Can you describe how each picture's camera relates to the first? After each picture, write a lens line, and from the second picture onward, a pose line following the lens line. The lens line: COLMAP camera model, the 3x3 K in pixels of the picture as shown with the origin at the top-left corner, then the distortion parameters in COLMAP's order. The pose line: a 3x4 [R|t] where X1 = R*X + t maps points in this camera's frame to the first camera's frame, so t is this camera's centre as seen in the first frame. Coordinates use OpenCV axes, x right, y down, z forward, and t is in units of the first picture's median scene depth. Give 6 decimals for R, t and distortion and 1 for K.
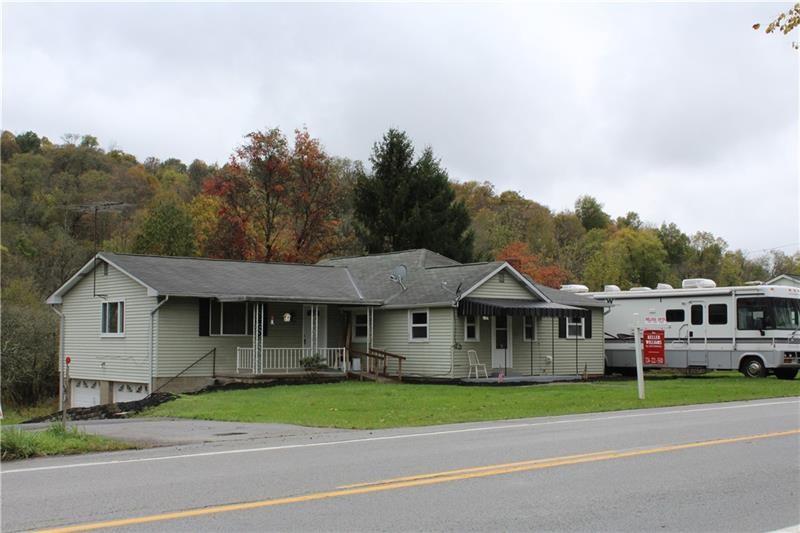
lens RADIAL K [[1022.8, 0, 400.0], [0, 1022.8, 266.5], [0, 0, 1]] dist [-0.090009, 0.016385]
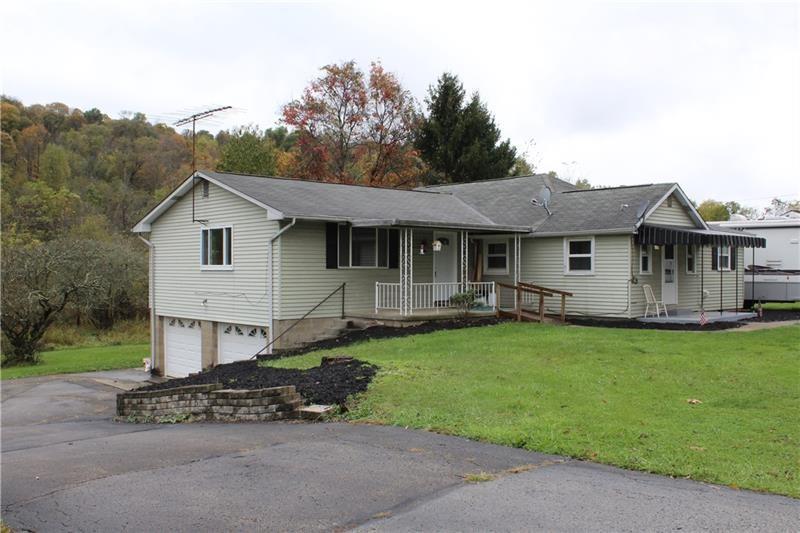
lens RADIAL K [[752.0, 0, 400.0], [0, 752.0, 266.5], [0, 0, 1]] dist [-0.123633, 0.014032]
pose [[0.999173, -0.000372, 0.040659, -0.155035], [-0.002523, 0.997464, 0.071134, 0.021988], [-0.040582, -0.071178, 0.996638, 0.372706]]
